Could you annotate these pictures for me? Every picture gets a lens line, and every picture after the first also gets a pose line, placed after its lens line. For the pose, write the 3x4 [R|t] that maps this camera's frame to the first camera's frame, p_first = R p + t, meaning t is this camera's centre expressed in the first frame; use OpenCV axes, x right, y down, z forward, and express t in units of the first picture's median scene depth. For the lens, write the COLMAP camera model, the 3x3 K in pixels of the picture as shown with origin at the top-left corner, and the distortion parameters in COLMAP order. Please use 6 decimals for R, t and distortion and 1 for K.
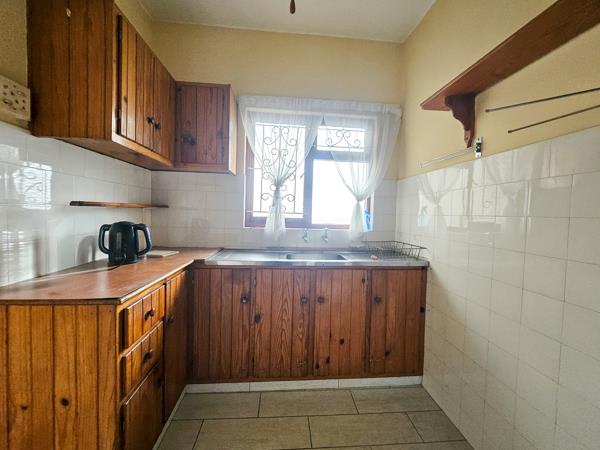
lens RADIAL K [[245.3, 0, 308.3], [0, 245.3, 224.3], [0, 0, 1]] dist [-0.011287, 0.000204]
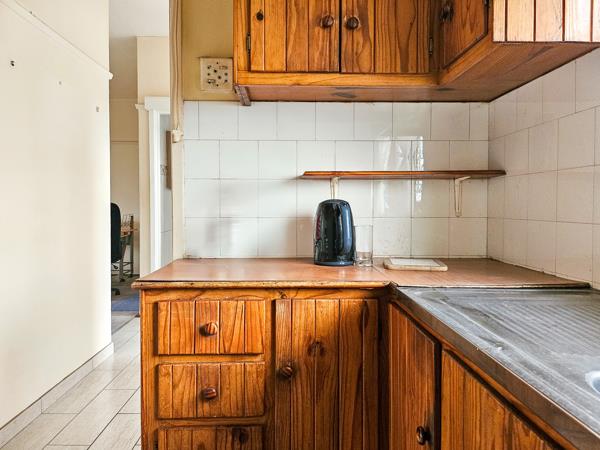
lens RADIAL K [[435.3, 0, 300.0], [0, 435.3, 222.2], [0, 0, 1]] dist [0.039108, -0.027363]
pose [[-0.071043, 0.006796, -0.997450, 0.274917], [-0.038907, 0.999197, 0.009579, 0.027677], [0.996714, 0.039488, -0.070722, 0.711843]]
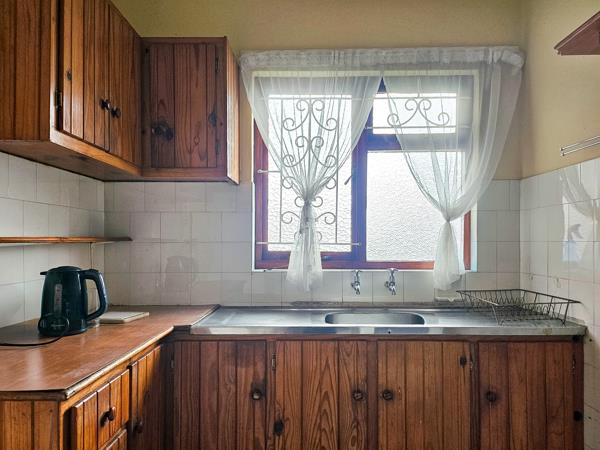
lens RADIAL K [[435.3, 0, 316.1], [0, 435.3, 239.3], [0, 0, 1]] dist [0.039108, -0.027363]
pose [[0.994350, -0.028612, -0.102227, 0.000728], [0.023680, 0.998511, -0.049133, -0.008011], [0.103480, 0.046435, 0.993547, -0.045266]]
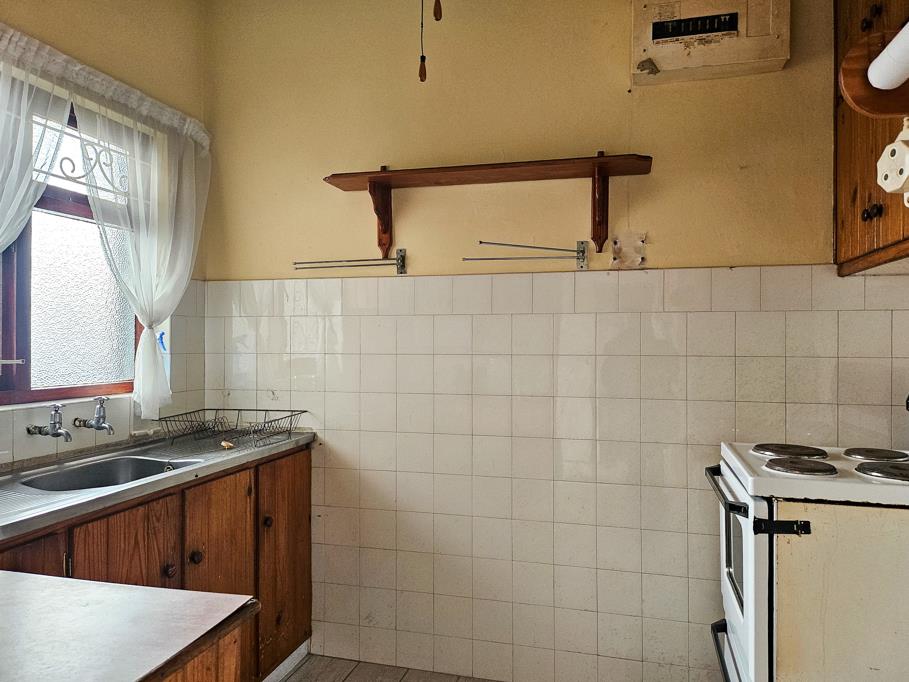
lens RADIAL K [[659.5, 0, 455.1], [0, 659.5, 342.3], [0, 0, 1]] dist [0.039108, -0.027363]
pose [[0.345832, -0.030676, 0.937795, -0.877591], [0.046233, 0.998809, 0.015622, -0.074102], [-0.937157, 0.037954, 0.346838, 0.127207]]
